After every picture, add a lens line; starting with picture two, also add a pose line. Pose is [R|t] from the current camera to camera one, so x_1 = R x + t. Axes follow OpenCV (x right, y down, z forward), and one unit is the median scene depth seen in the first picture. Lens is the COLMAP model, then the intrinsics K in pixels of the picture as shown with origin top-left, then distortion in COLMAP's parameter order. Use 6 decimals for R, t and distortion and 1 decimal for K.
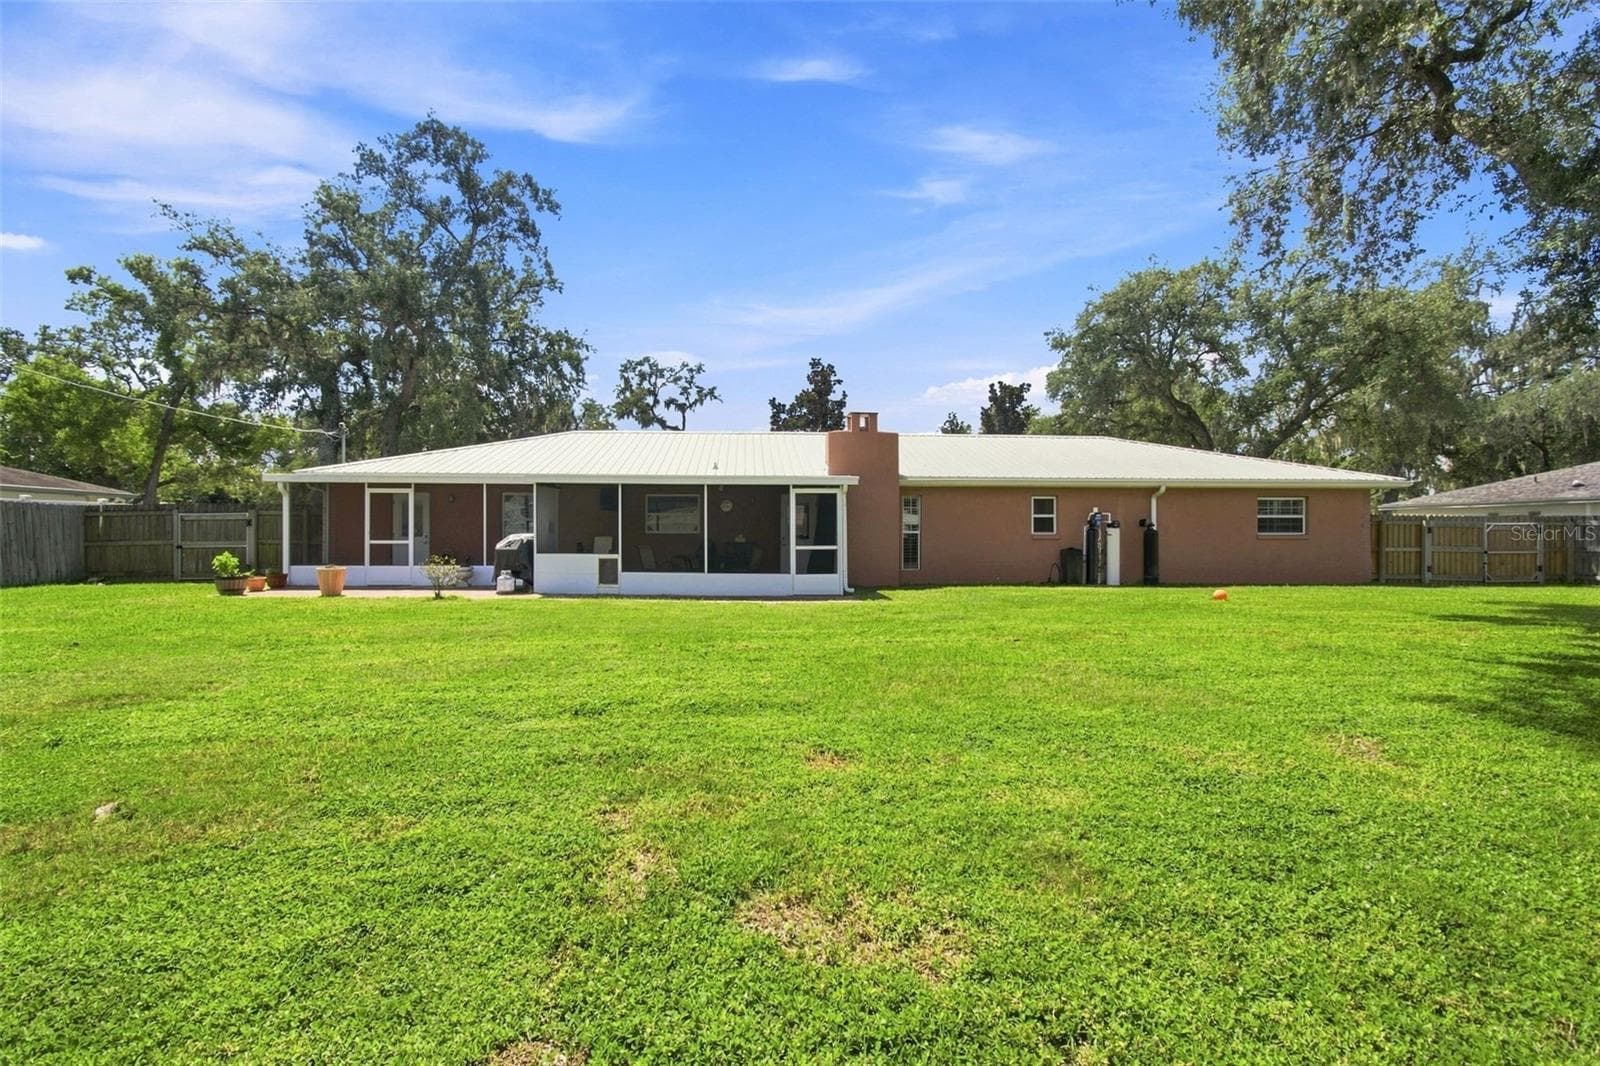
lens RADIAL K [[722.7, 0, 791.9], [0, 722.7, 521.5], [0, 0, 1]] dist [-0.013234, 0.000385]
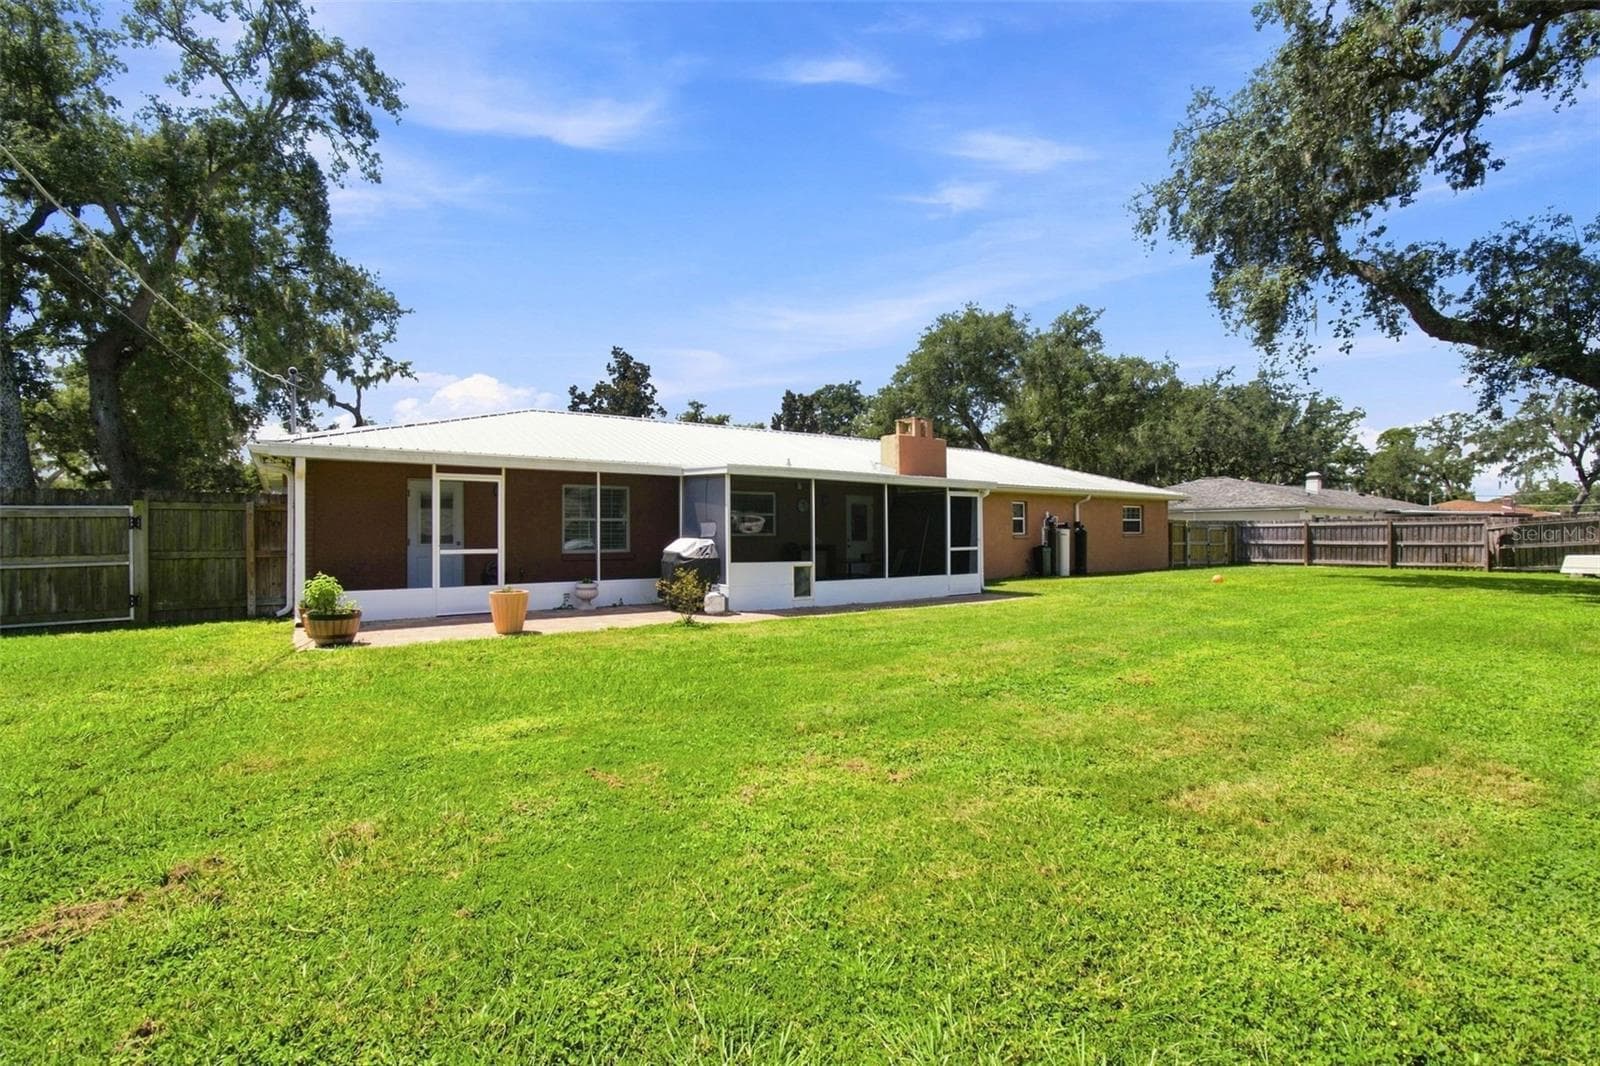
lens RADIAL K [[722.7, 0, 786.5], [0, 722.7, 530.9], [0, 0, 1]] dist [-0.013234, 0.000385]
pose [[0.854512, -0.004847, 0.519408, -0.563971], [-0.000872, 0.999942, 0.010765, 0.000269], [-0.519430, -0.009652, 0.854458, 0.218072]]
